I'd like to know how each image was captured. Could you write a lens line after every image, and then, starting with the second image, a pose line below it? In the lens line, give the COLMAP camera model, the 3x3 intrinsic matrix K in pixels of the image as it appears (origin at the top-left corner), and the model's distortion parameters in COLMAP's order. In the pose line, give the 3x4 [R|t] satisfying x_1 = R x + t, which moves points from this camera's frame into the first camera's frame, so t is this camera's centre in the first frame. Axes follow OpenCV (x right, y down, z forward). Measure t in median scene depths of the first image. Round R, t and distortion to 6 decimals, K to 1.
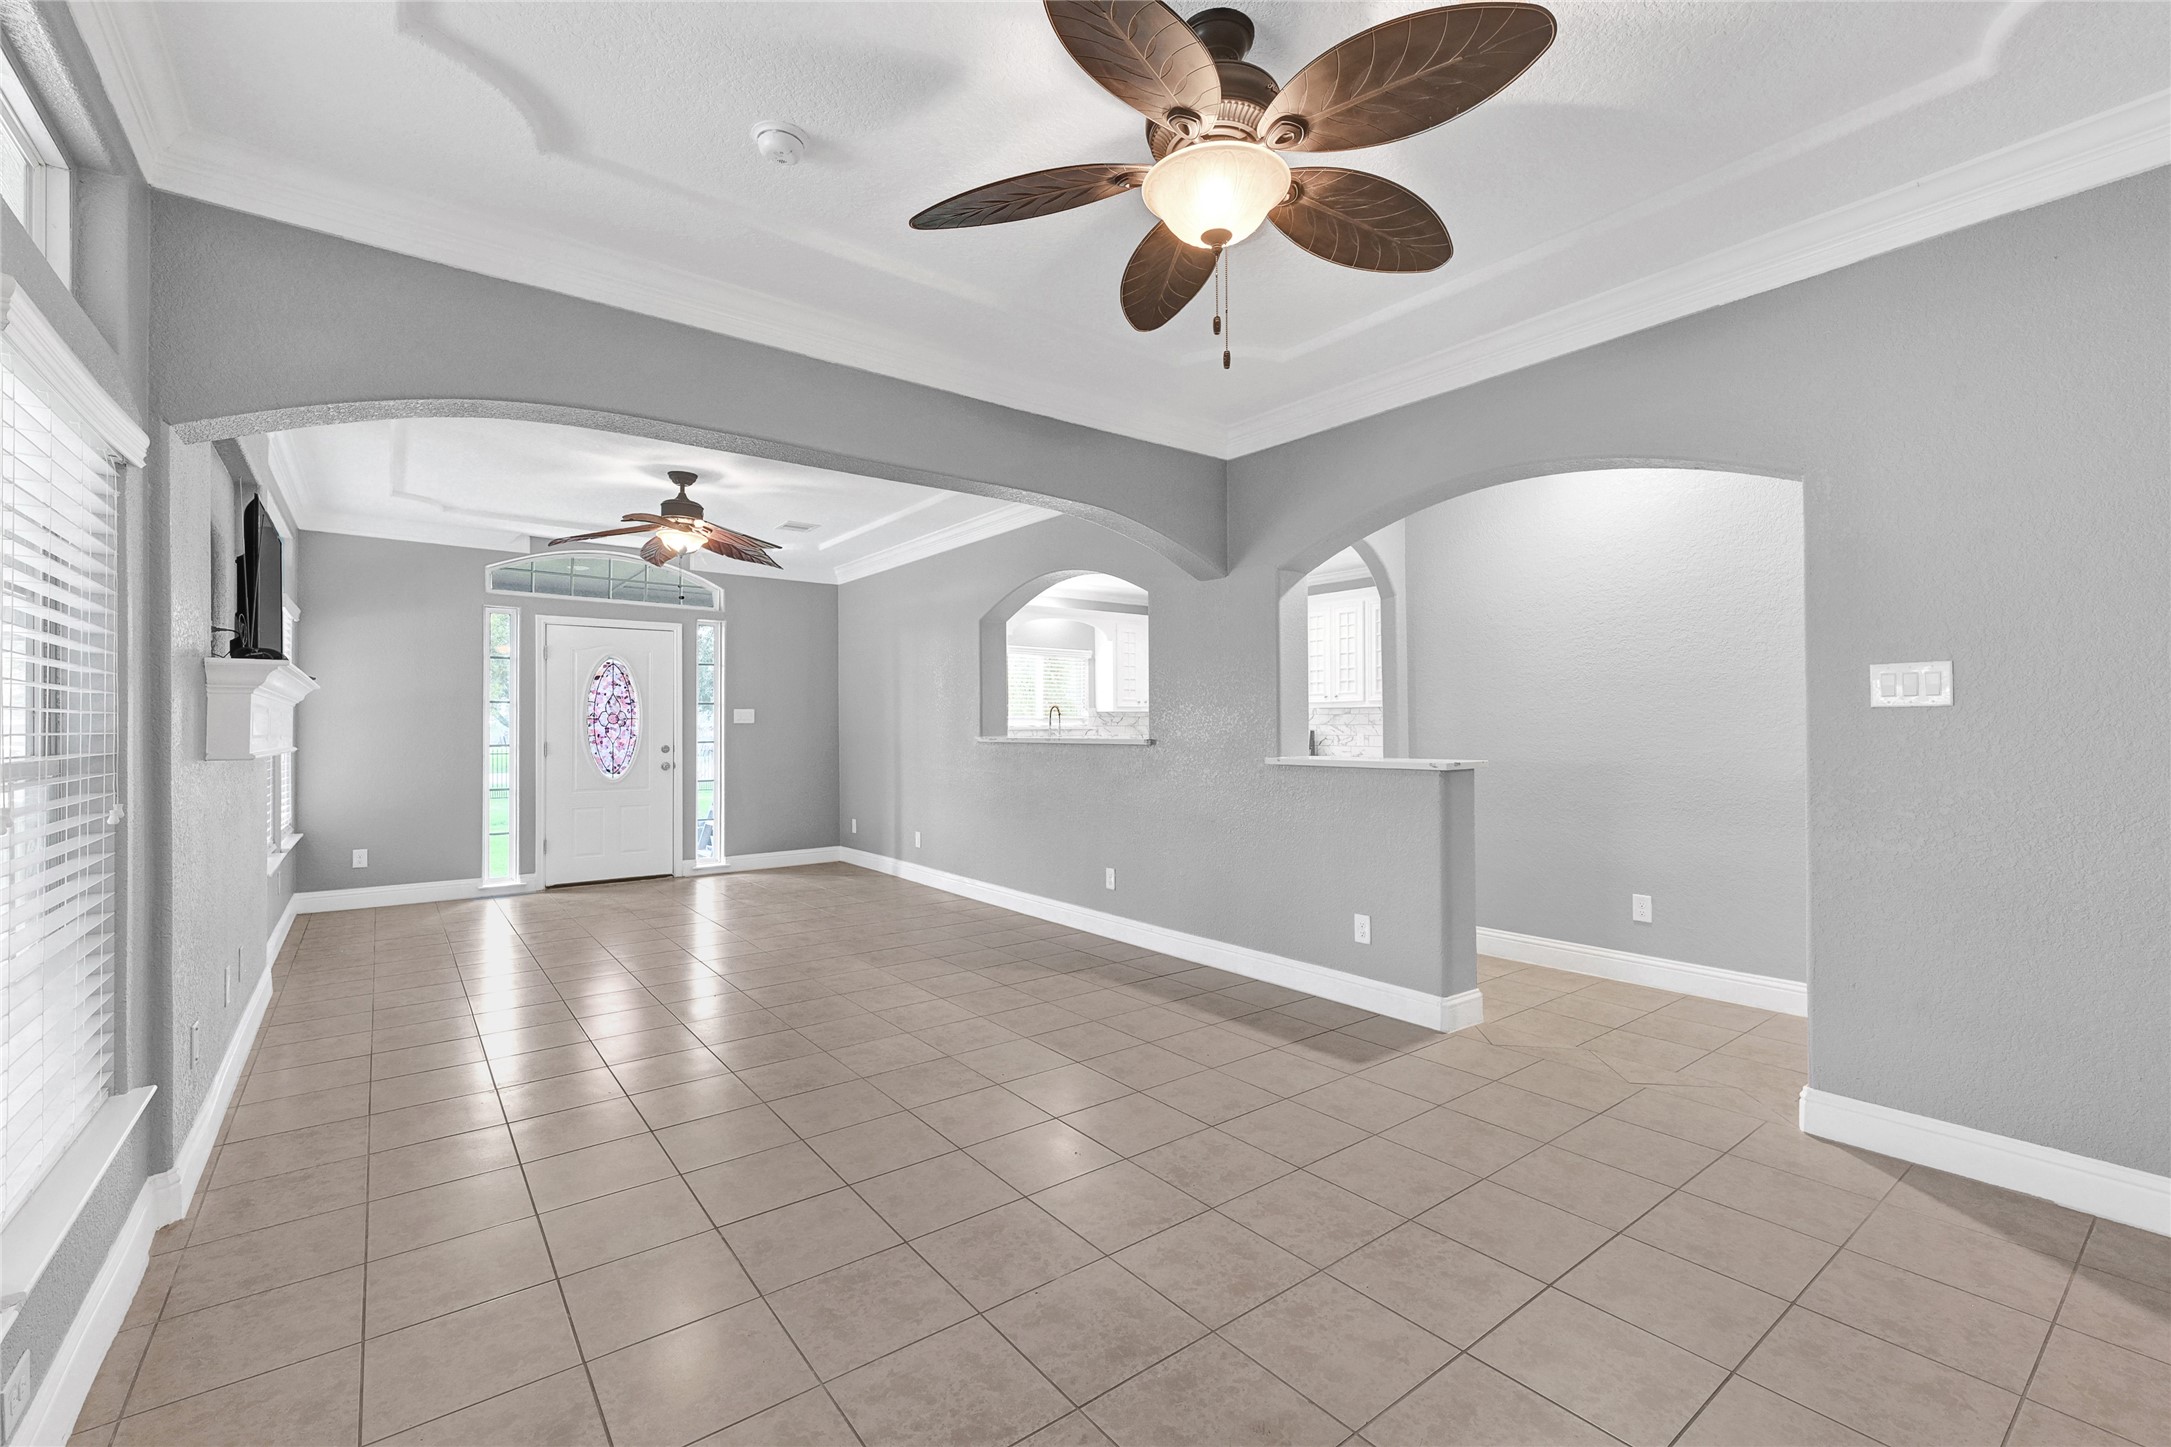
lens RADIAL K [[916.7, 0, 1085.5], [0, 916.7, 723.5], [0, 0, 1]] dist [0.000454, 0.000122]
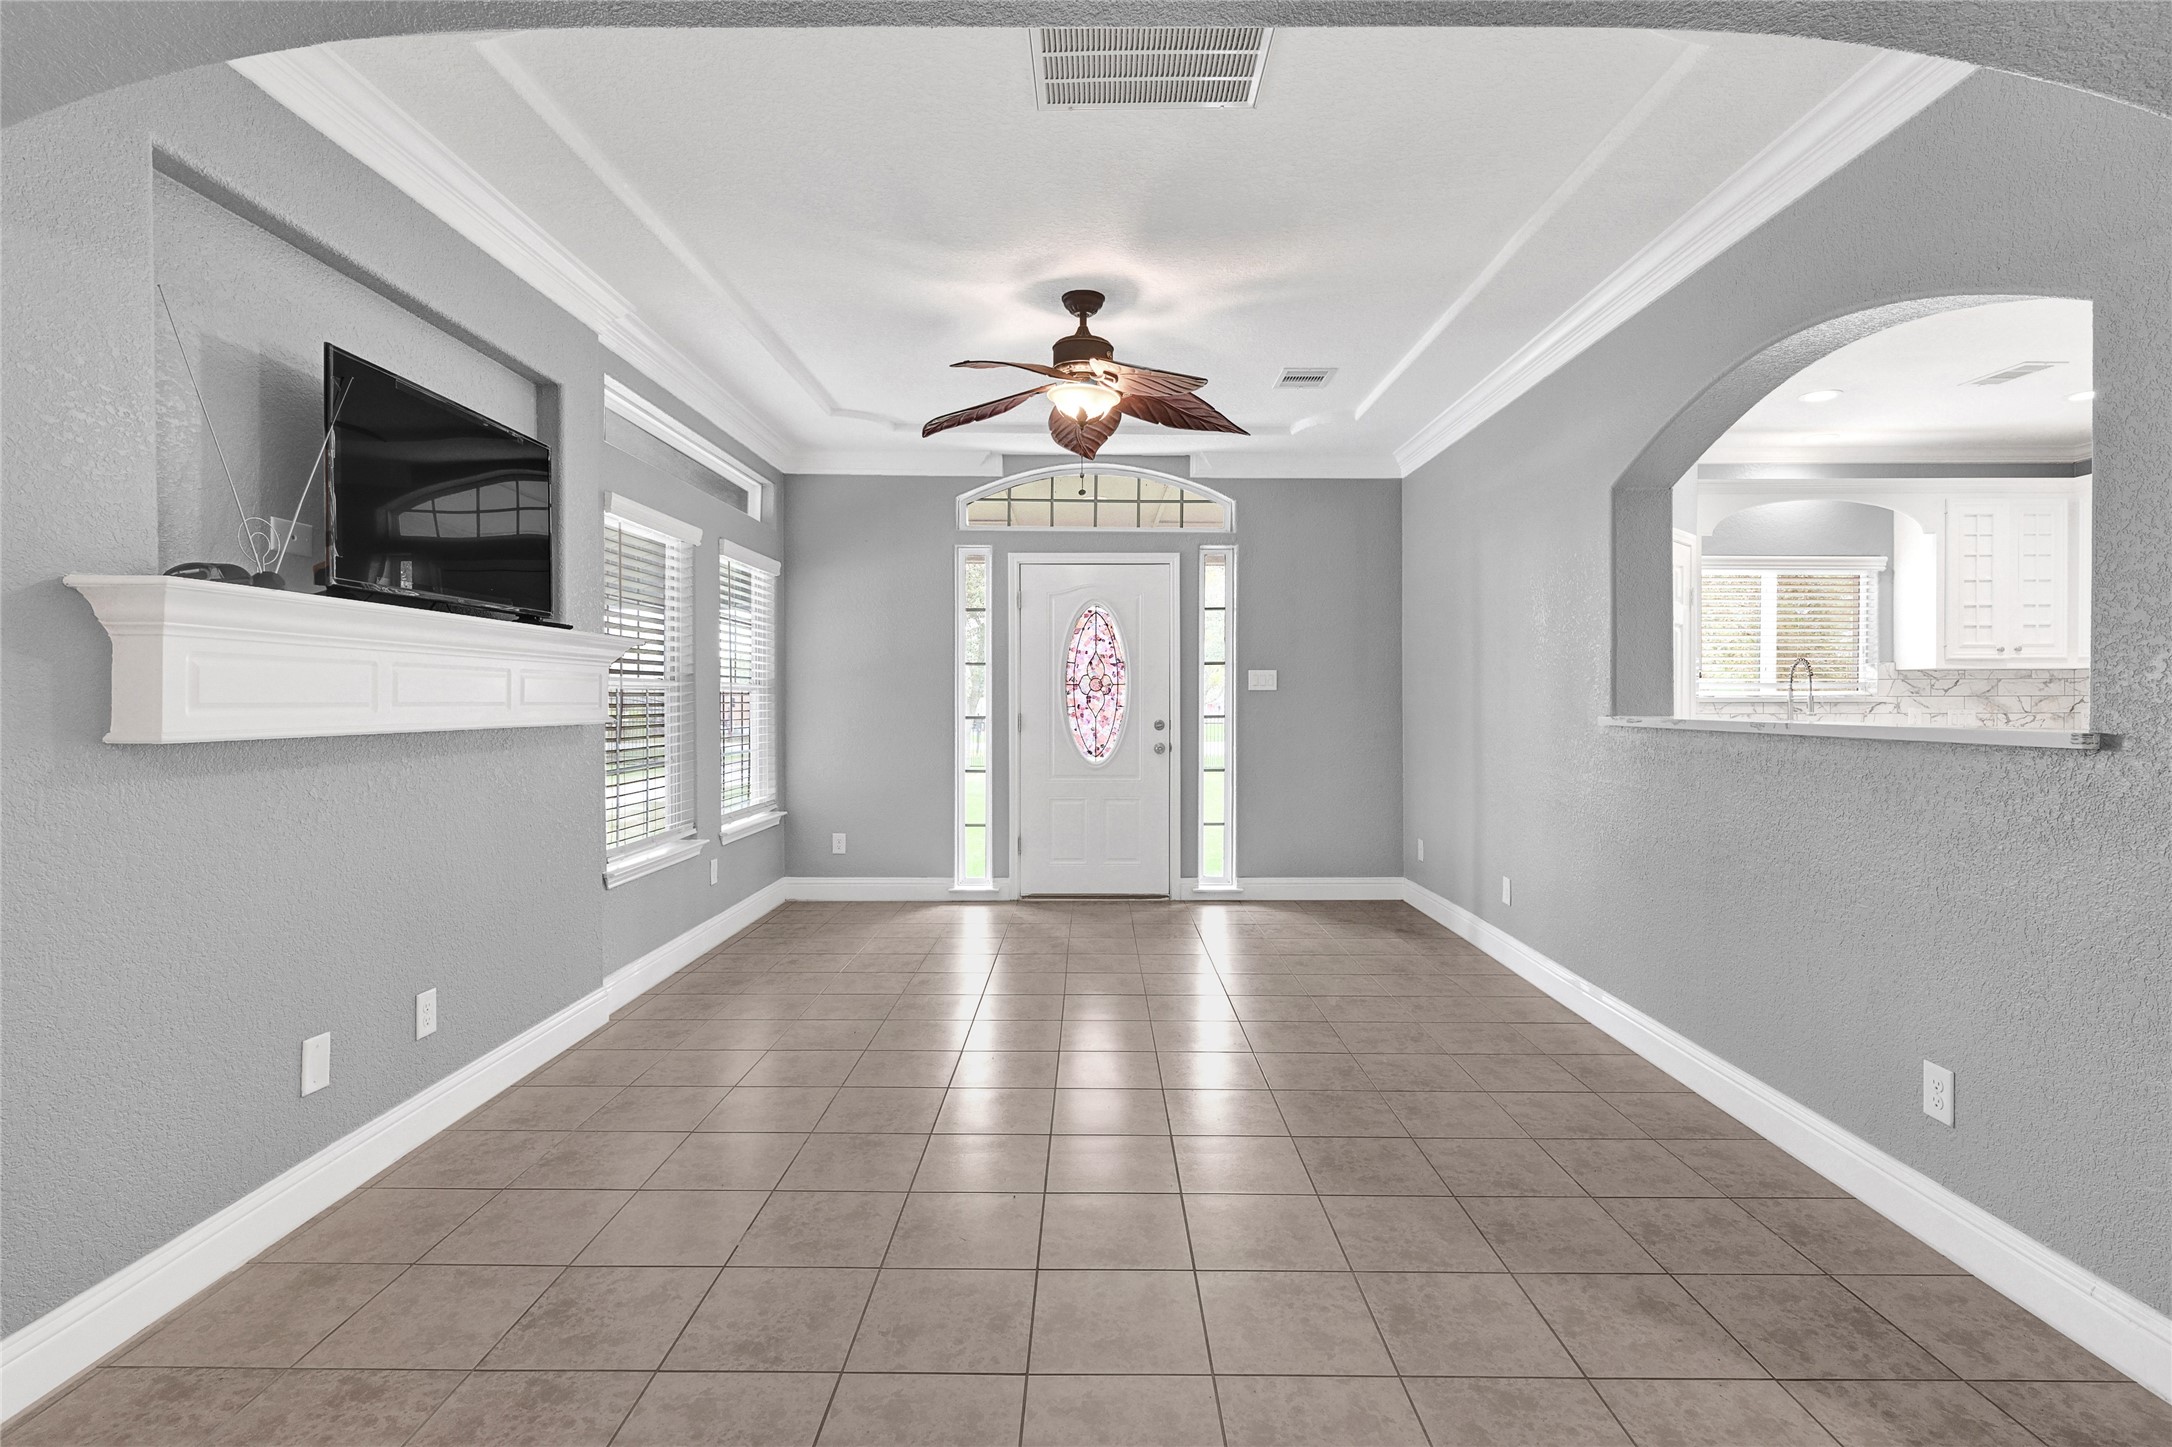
lens RADIAL K [[1033.4, 0, 1104.2], [0, 1033.4, 709.5], [0, 0, 1]] dist [-0.002104, -0.000111]
pose [[0.801322, 0.011051, -0.598131, 0.002908], [-0.001584, 0.999865, 0.016351, 0.001714], [0.598231, -0.012155, 0.801231, 0.320966]]
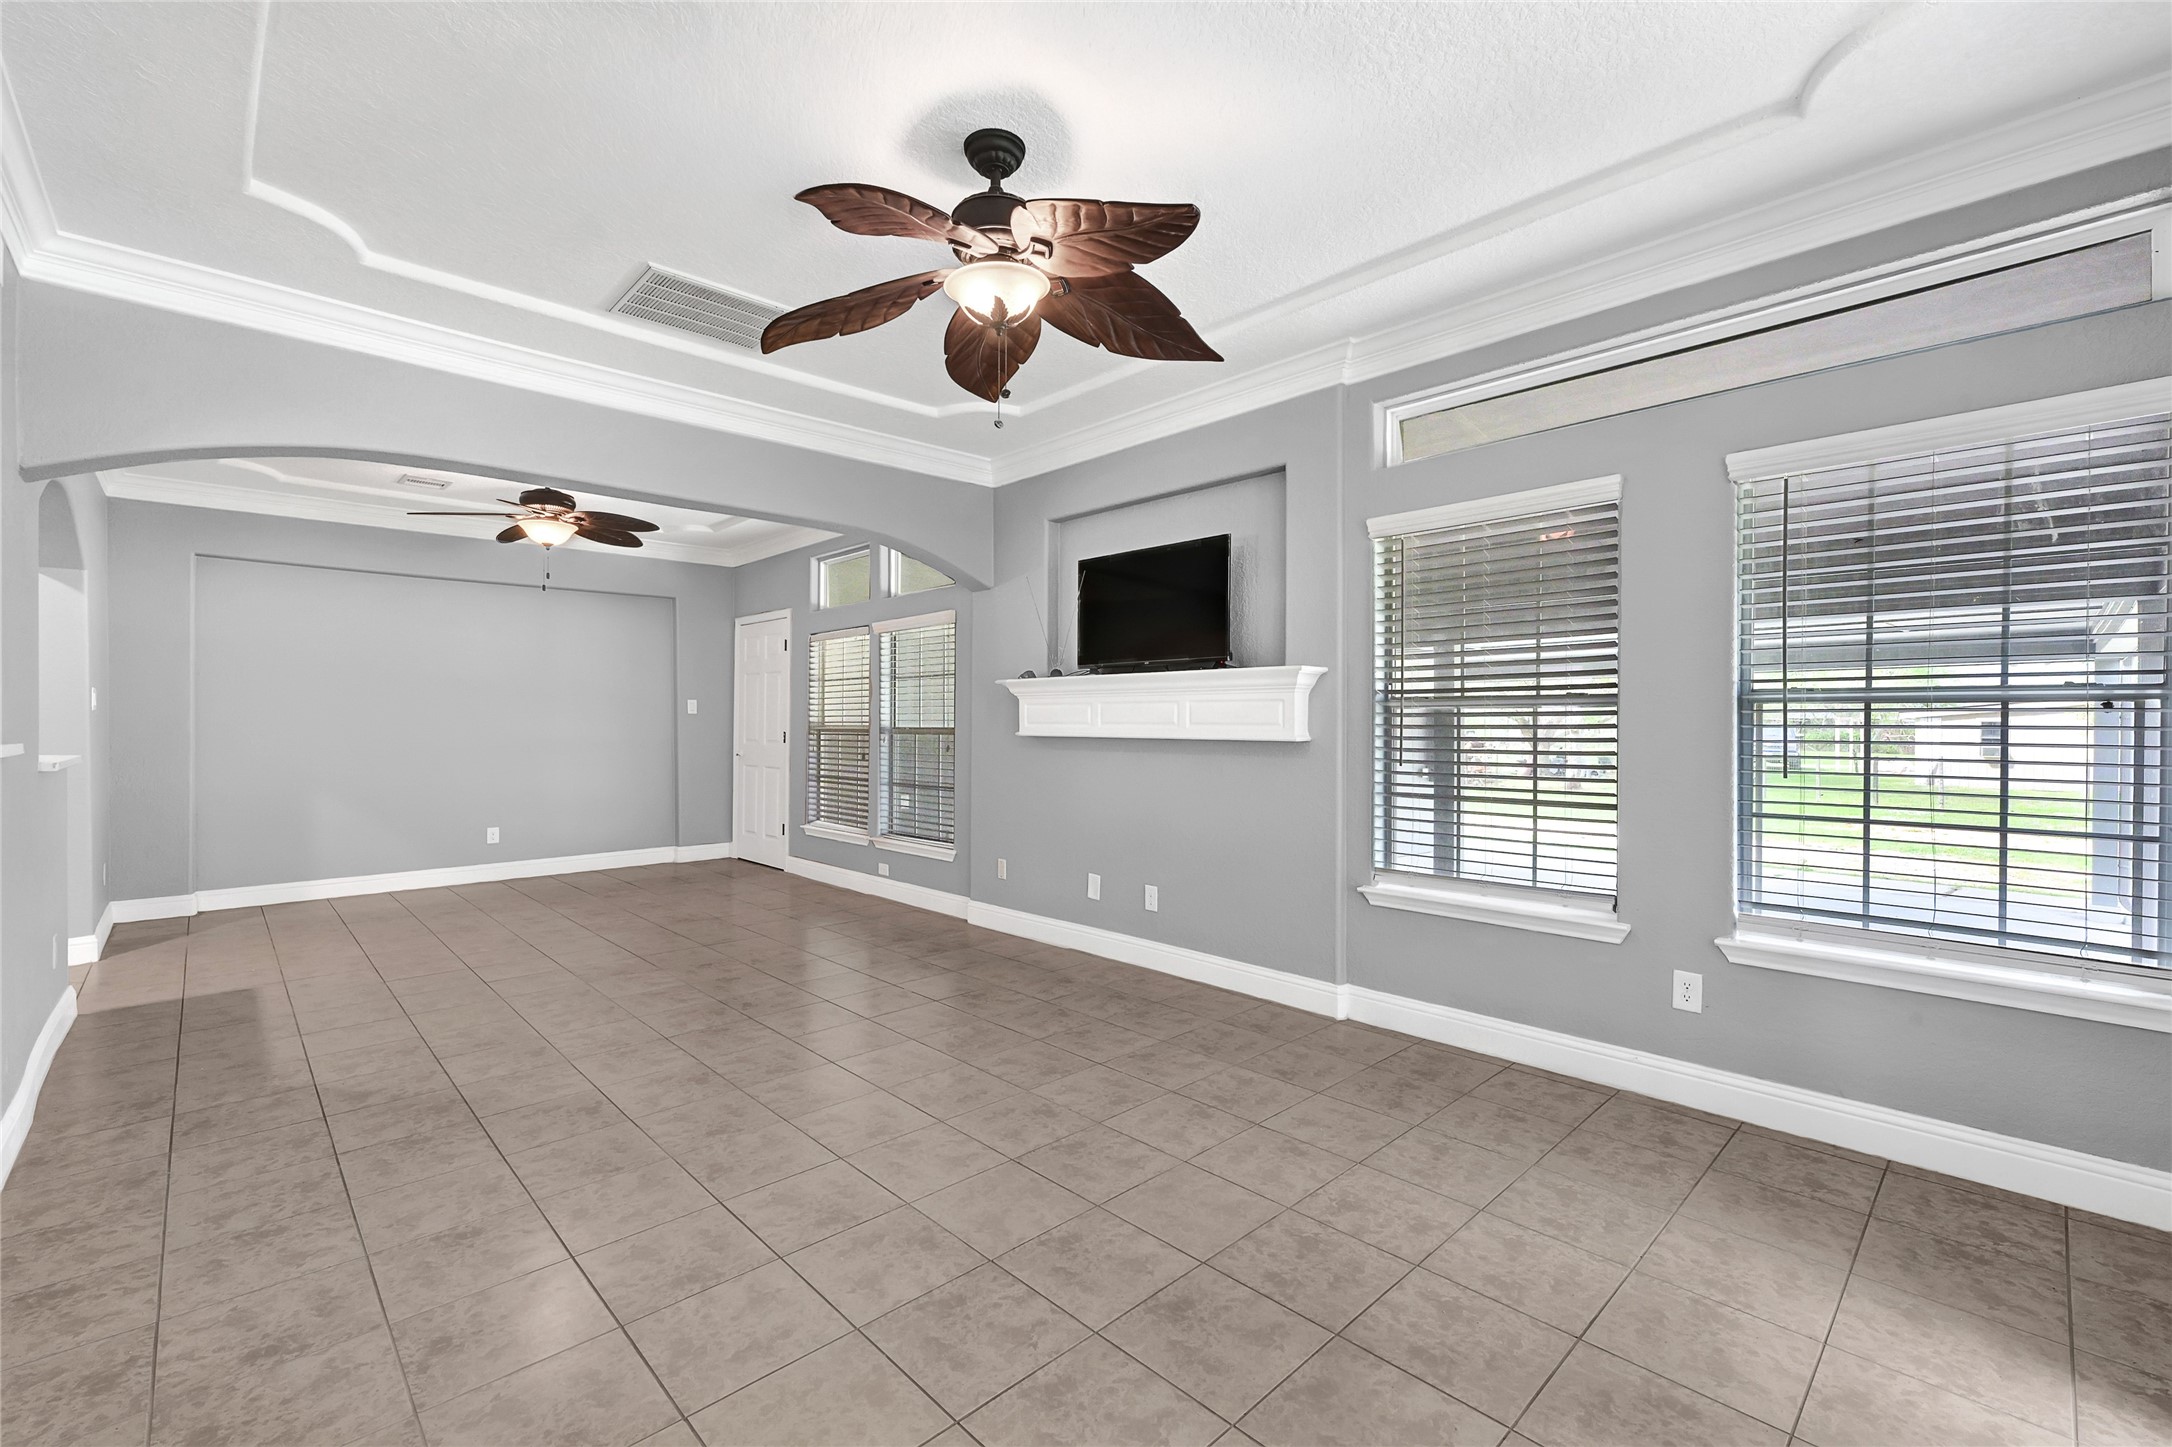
lens RADIAL K [[917.1, 0, 1086.0], [0, 917.1, 723.5], [0, 0, 1]] dist [0.000454, 0.000122]
pose [[-0.993404, 0.008360, -0.114366, -0.317980], [0.008691, 0.999959, -0.002396, 0.007711], [0.114341, -0.003374, -0.993436, 1.075150]]
